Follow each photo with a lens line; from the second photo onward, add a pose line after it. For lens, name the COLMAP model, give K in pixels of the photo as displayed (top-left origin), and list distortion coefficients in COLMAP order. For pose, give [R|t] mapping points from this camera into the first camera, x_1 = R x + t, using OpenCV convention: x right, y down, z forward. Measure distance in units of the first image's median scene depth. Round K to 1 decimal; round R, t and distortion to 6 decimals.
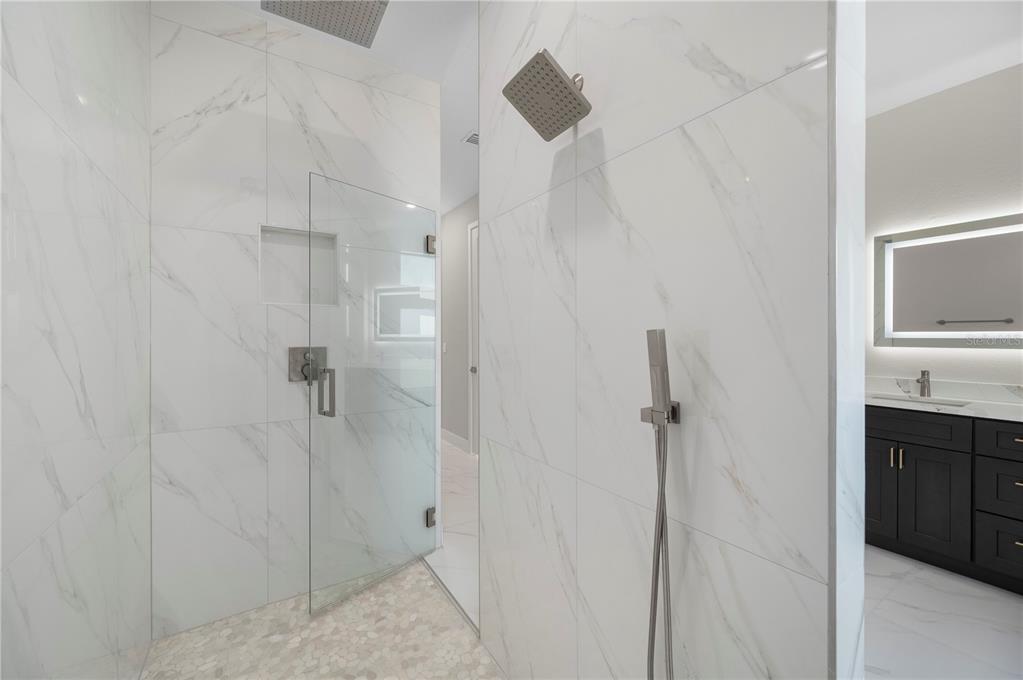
lens RADIAL K [[406.7, 0, 510.4], [0, 406.7, 338.7], [0, 0, 1]] dist [-0.000904, -0.000032]
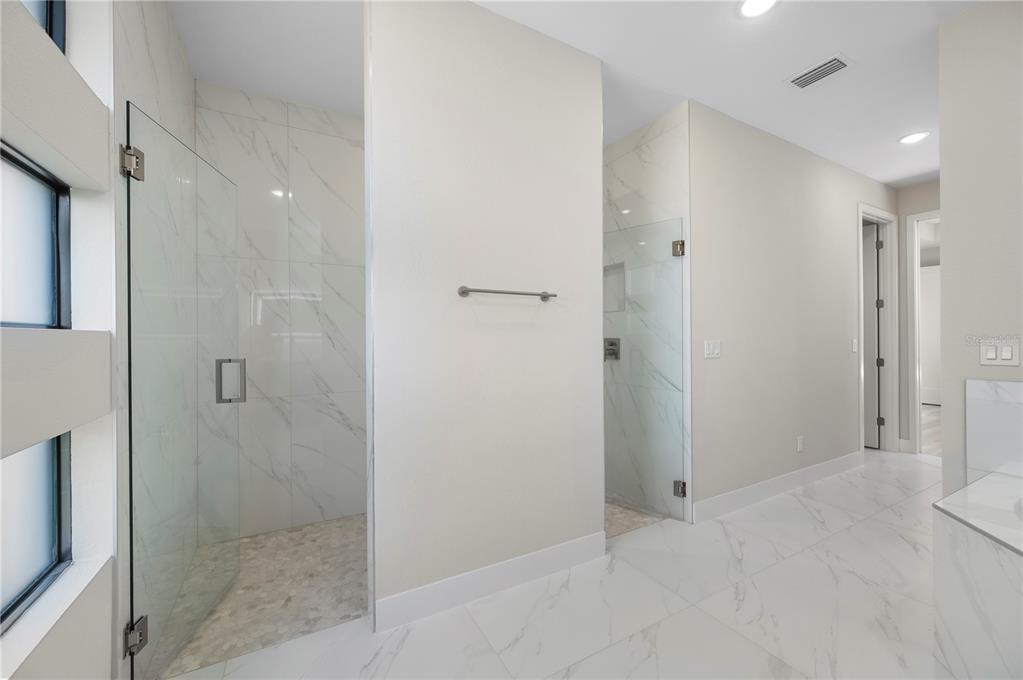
lens RADIAL K [[406.7, 0, 511.2], [0, 406.7, 339.3], [0, 0, 1]] dist [-0.000904, -0.000032]
pose [[-0.046919, 0.002088, -0.998897, 1.046955], [0.006190, 0.999979, 0.001799, 0.017897], [0.998880, -0.006098, -0.046931, 0.636794]]
